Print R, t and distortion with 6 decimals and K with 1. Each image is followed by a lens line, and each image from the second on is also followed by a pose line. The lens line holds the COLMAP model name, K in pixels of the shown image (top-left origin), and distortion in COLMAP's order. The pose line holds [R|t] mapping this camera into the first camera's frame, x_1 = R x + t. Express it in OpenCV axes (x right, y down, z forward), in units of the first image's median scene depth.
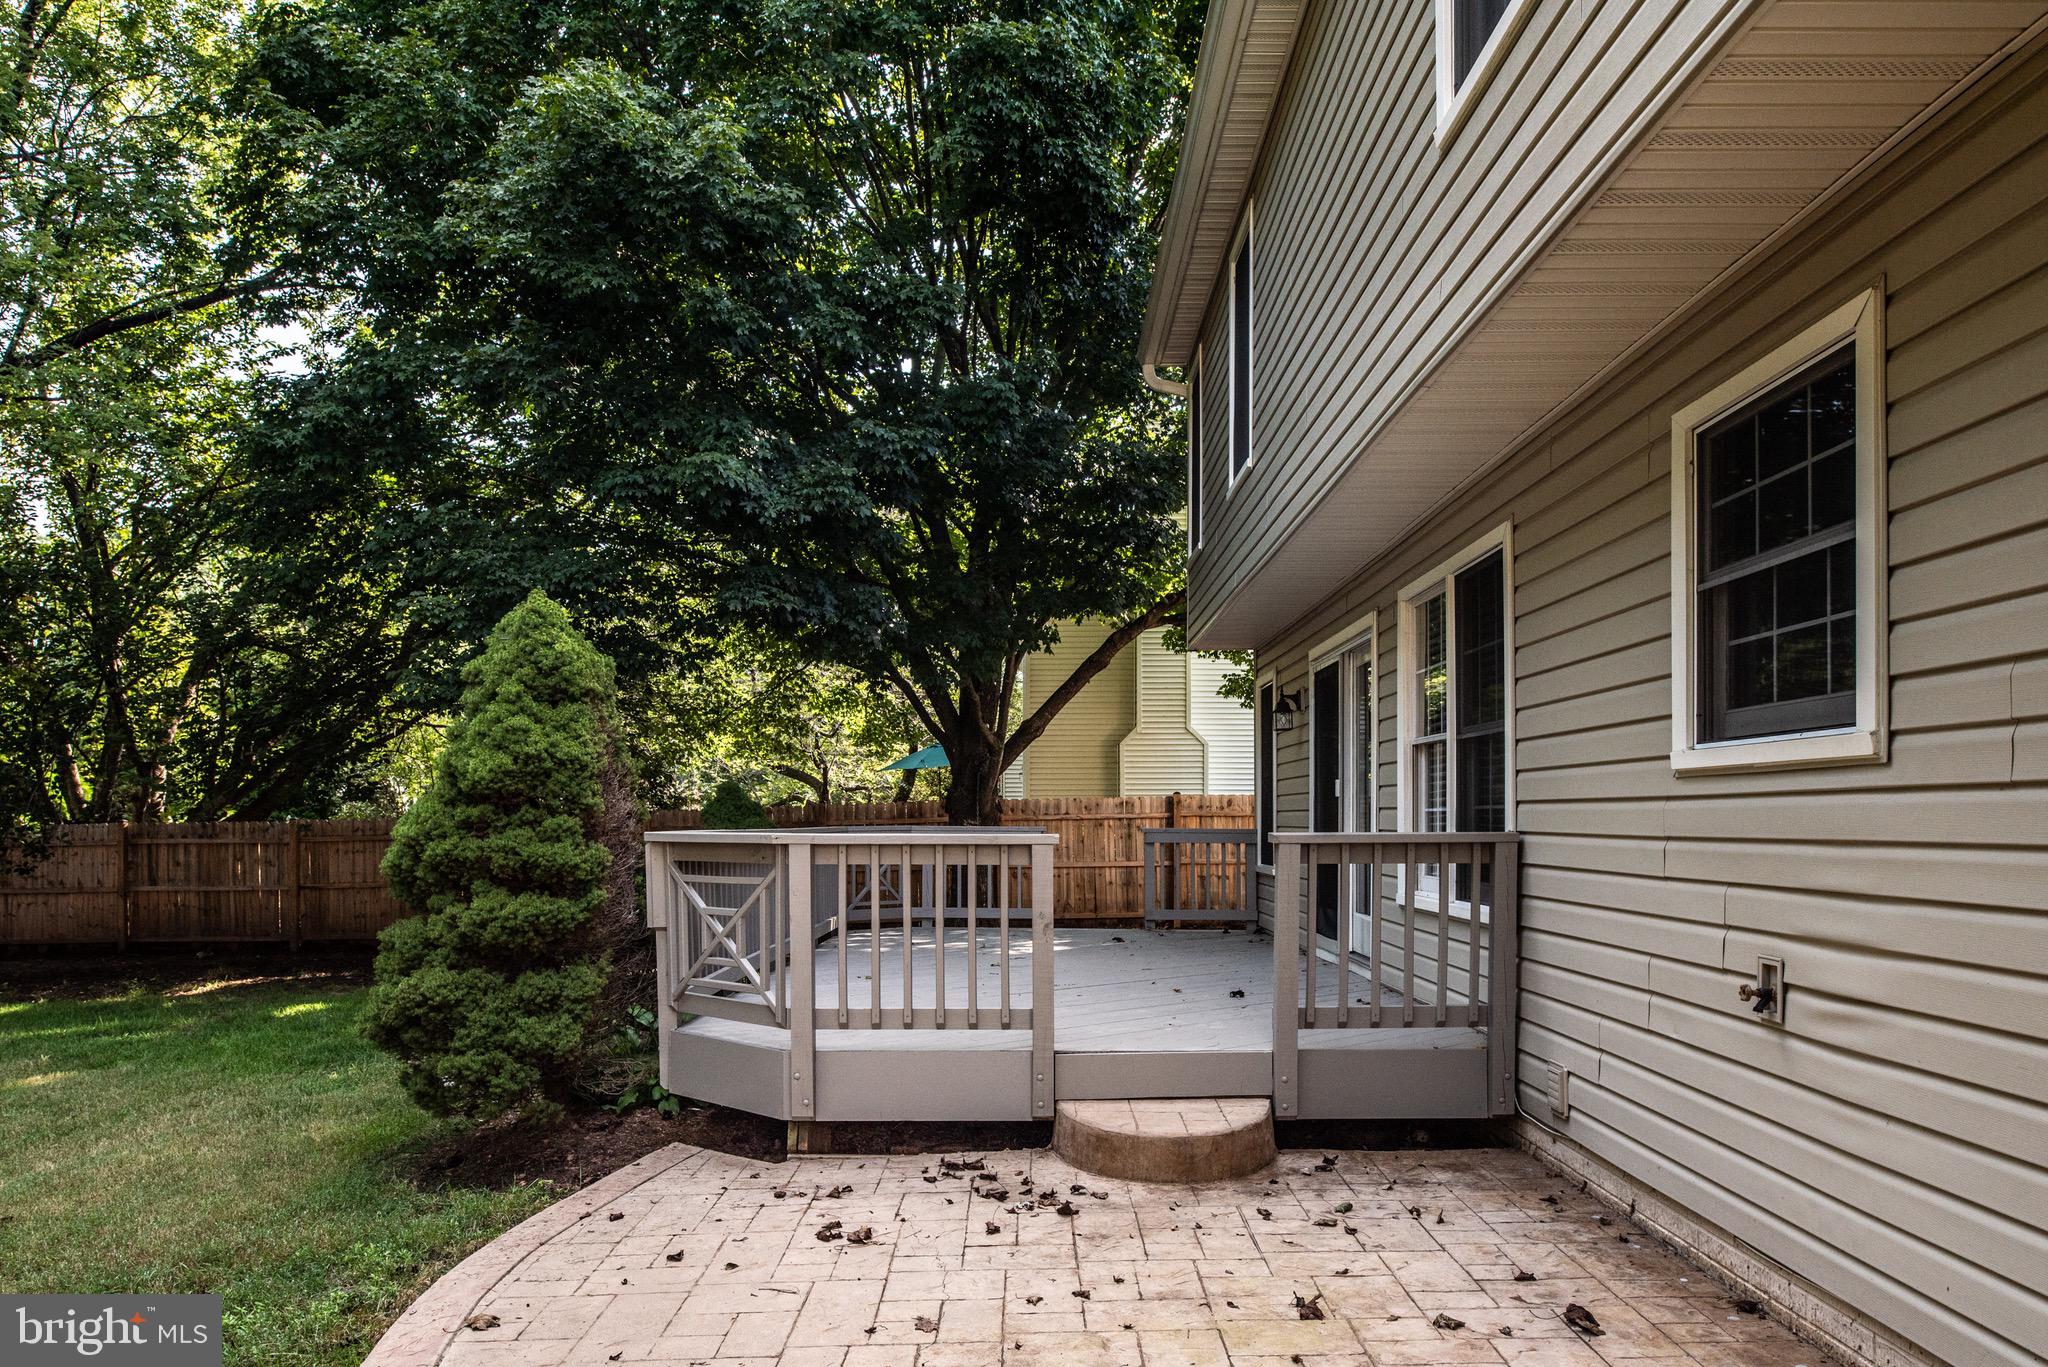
lens RADIAL K [[1441.1, 0, 1021.5], [0, 1441.1, 801.9], [0, 0, 1]] dist [-0.005089, -0.001783]
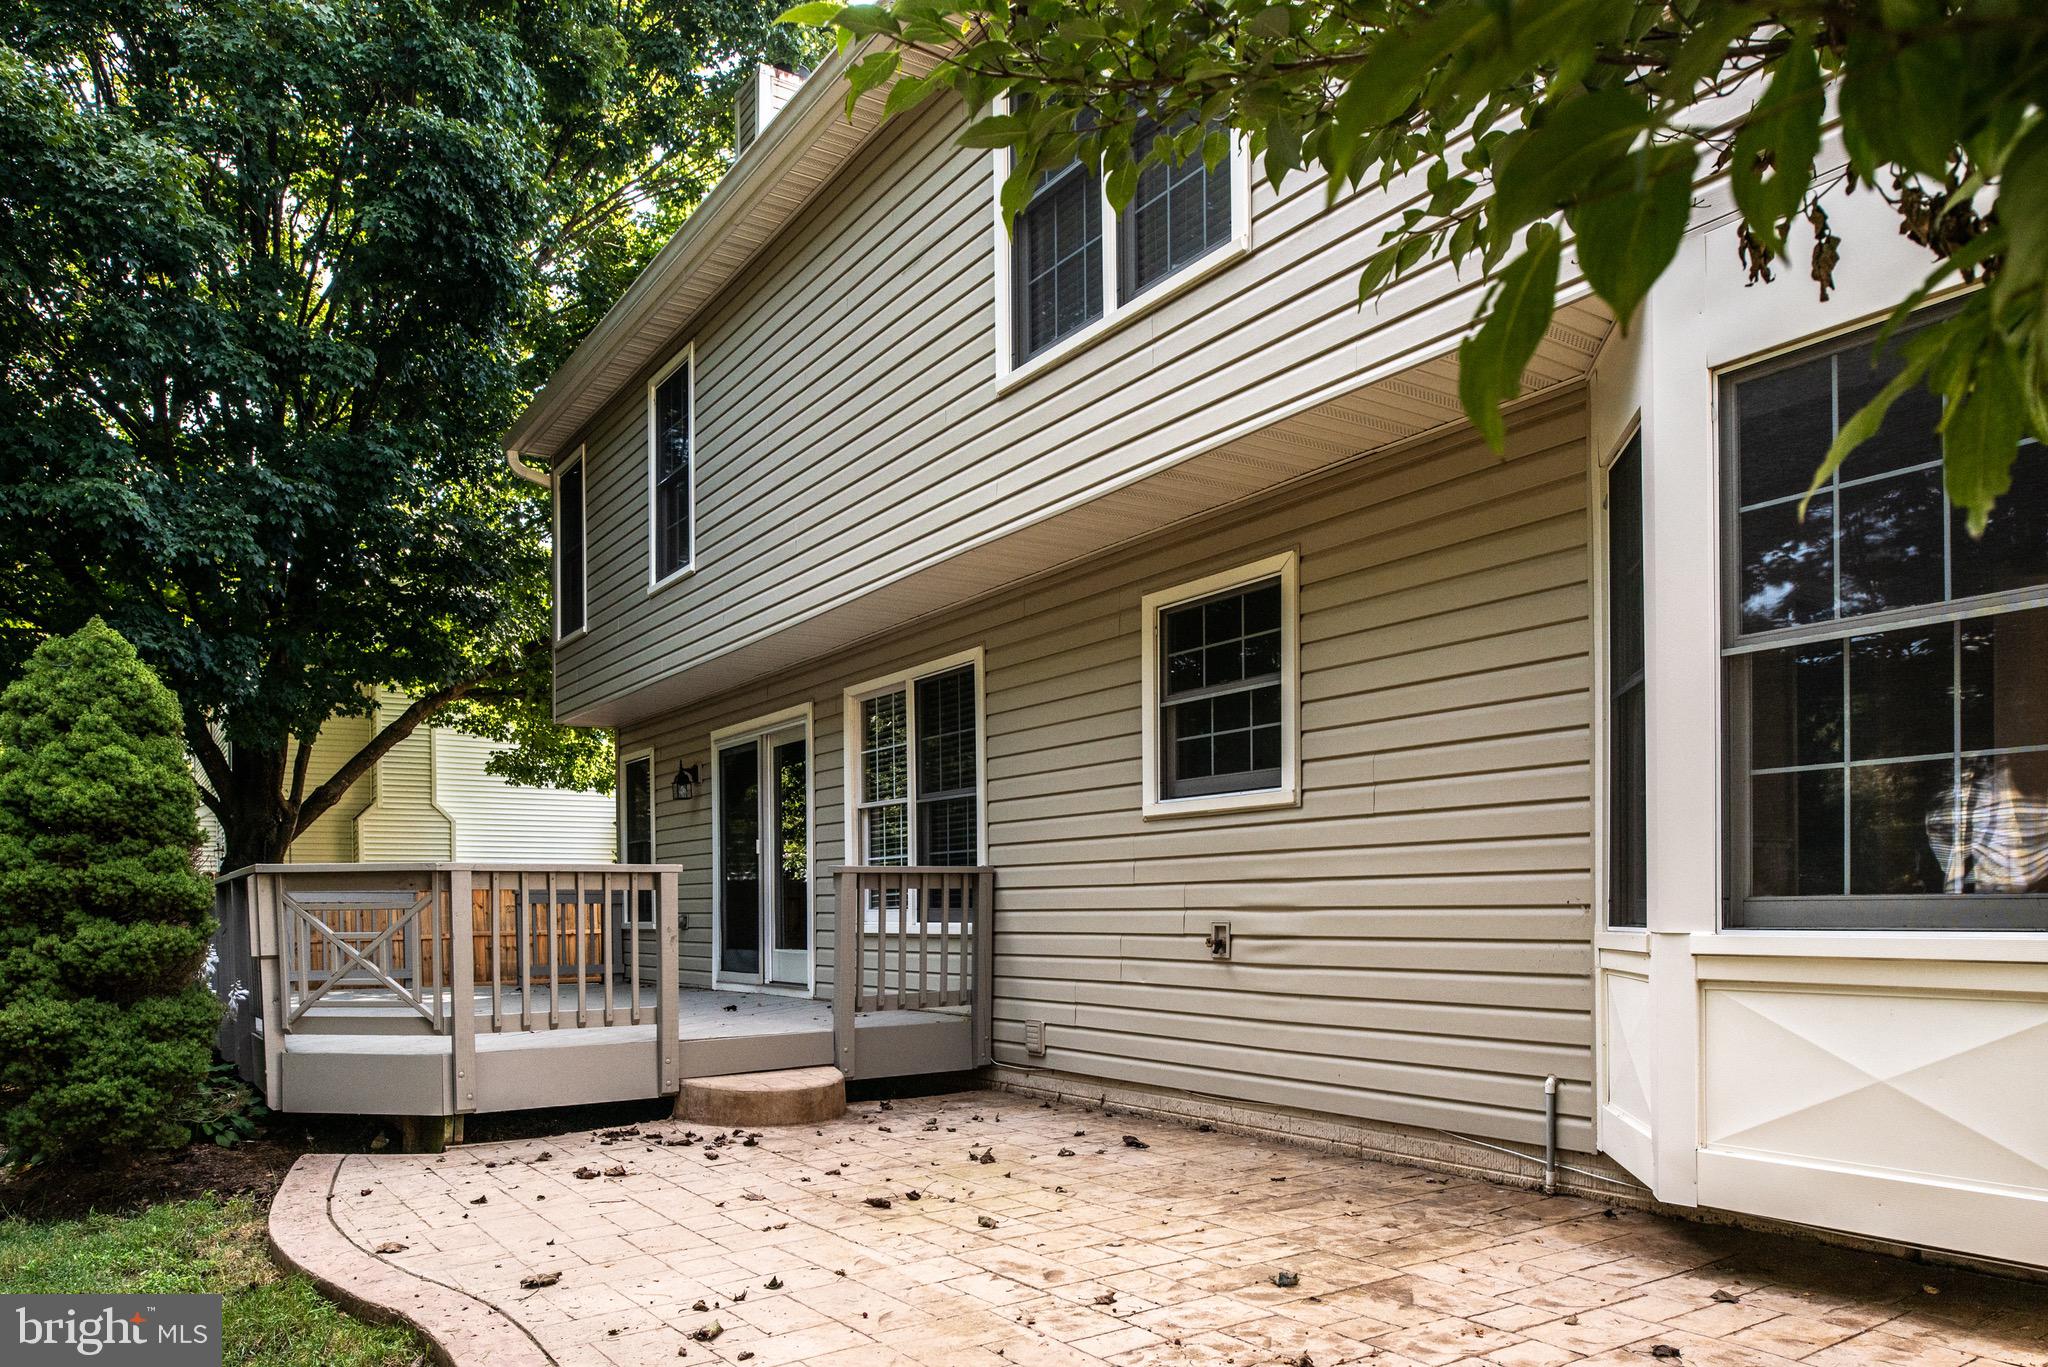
lens RADIAL K [[1456.6, 0, 1043.4], [0, 1456.6, 918.1], [0, 0, 1]] dist [-0.004977, -0.004804]
pose [[0.818545, -0.011183, 0.574334, -0.397692], [0.003635, 0.999891, 0.014288, 0.046883], [-0.574431, -0.009608, 0.818496, -0.188097]]
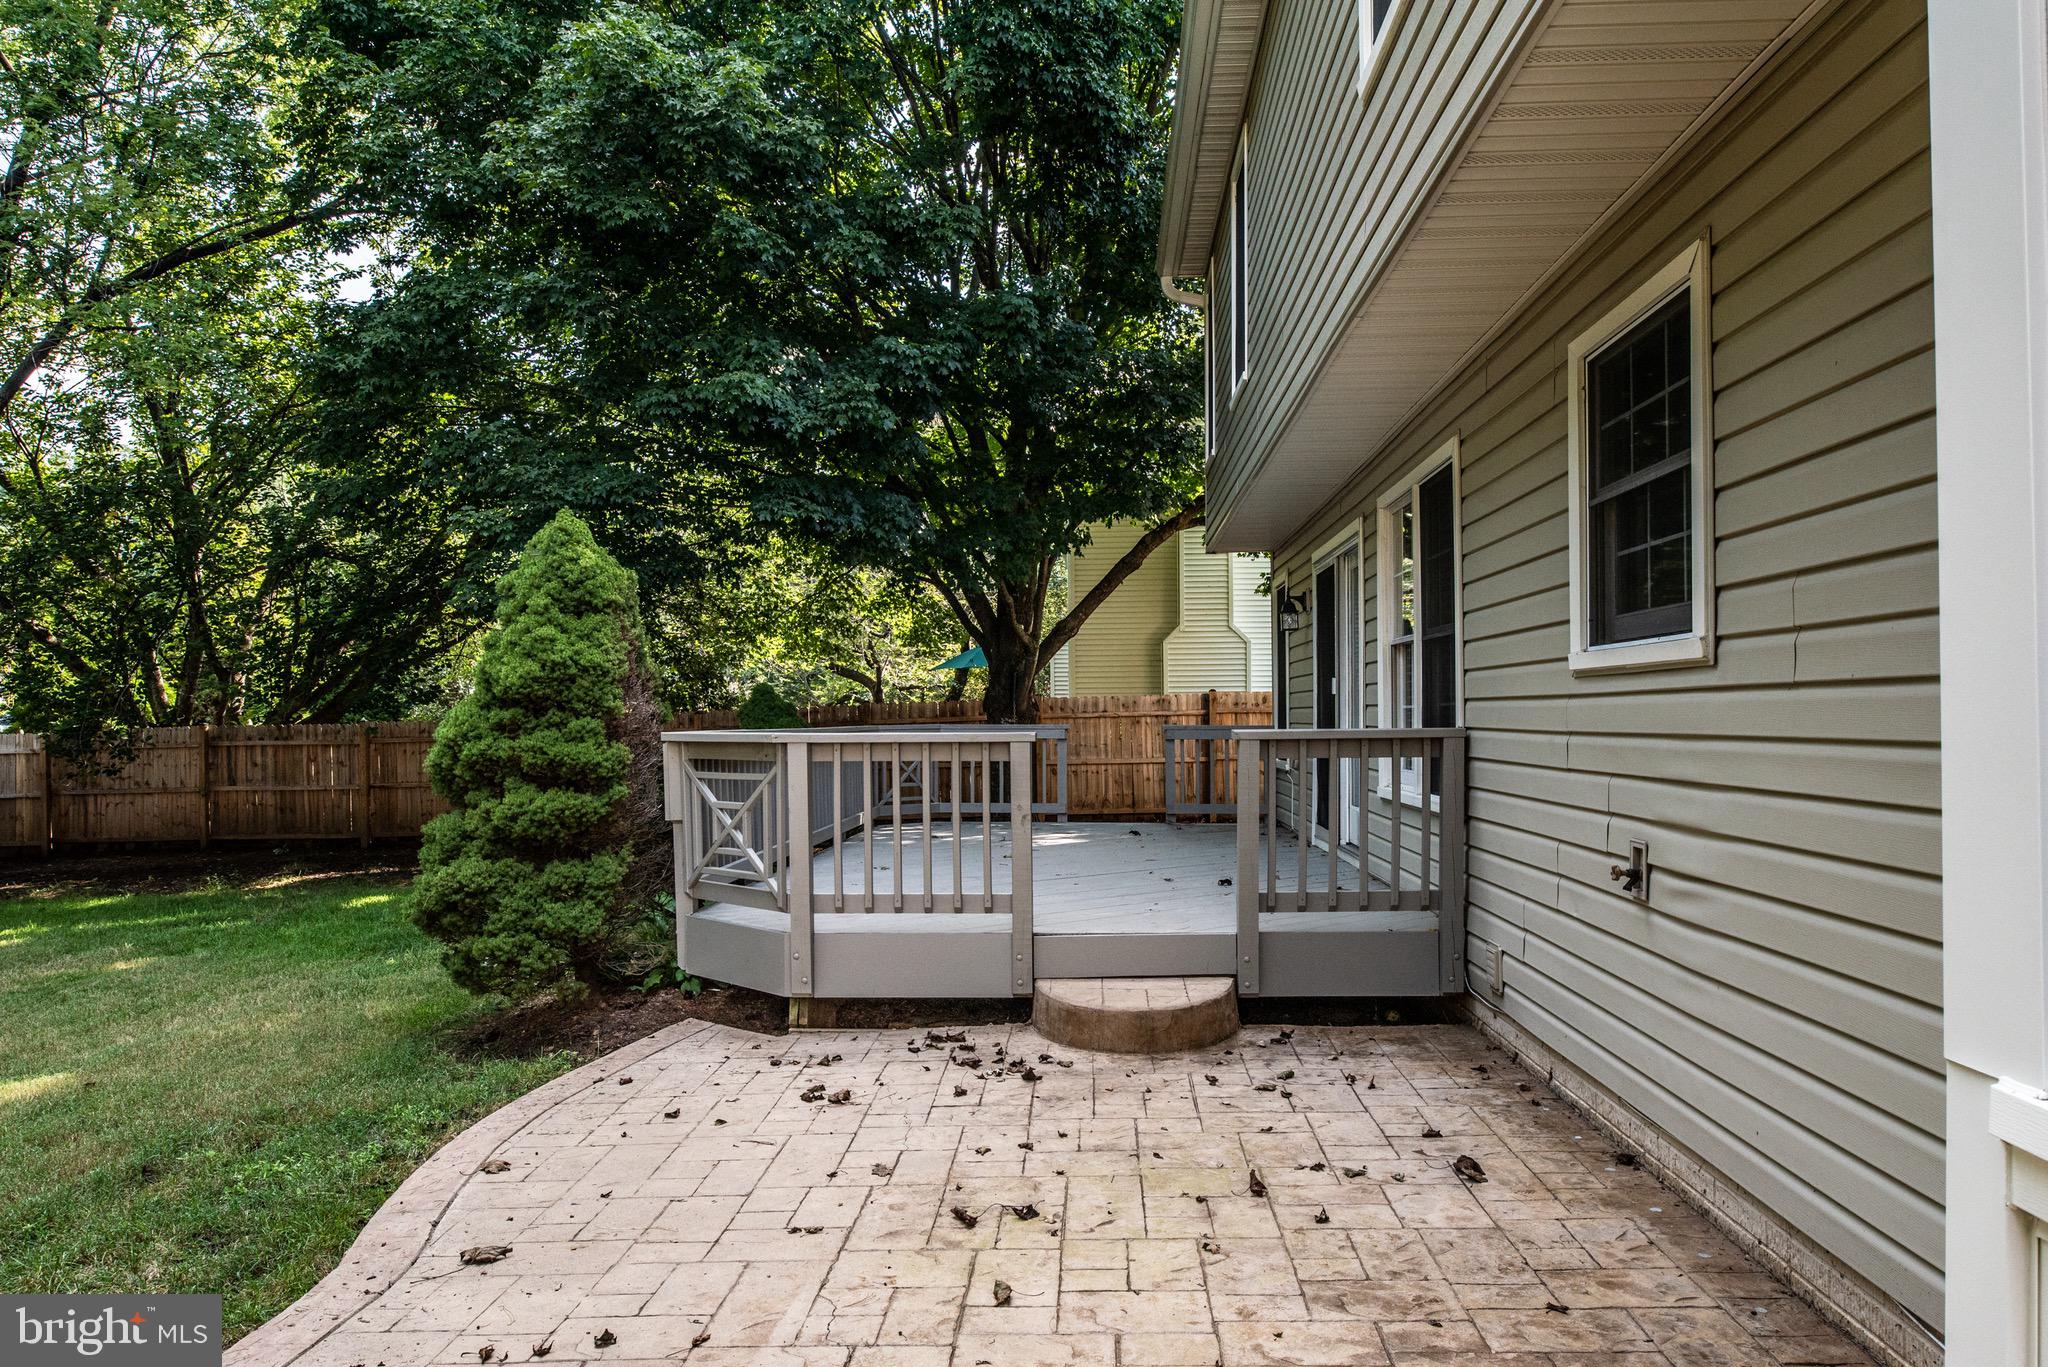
lens RADIAL K [[1445.5, 0, 1031.2], [0, 1445.5, 700.7], [0, 0, 1]] dist [-0.003724, -0.000316]
pose [[0.999087, -0.006781, -0.042169, 0.062186], [0.006825, 0.999976, 0.000914, -0.002058], [0.042162, -0.001201, 0.999110, -0.074658]]
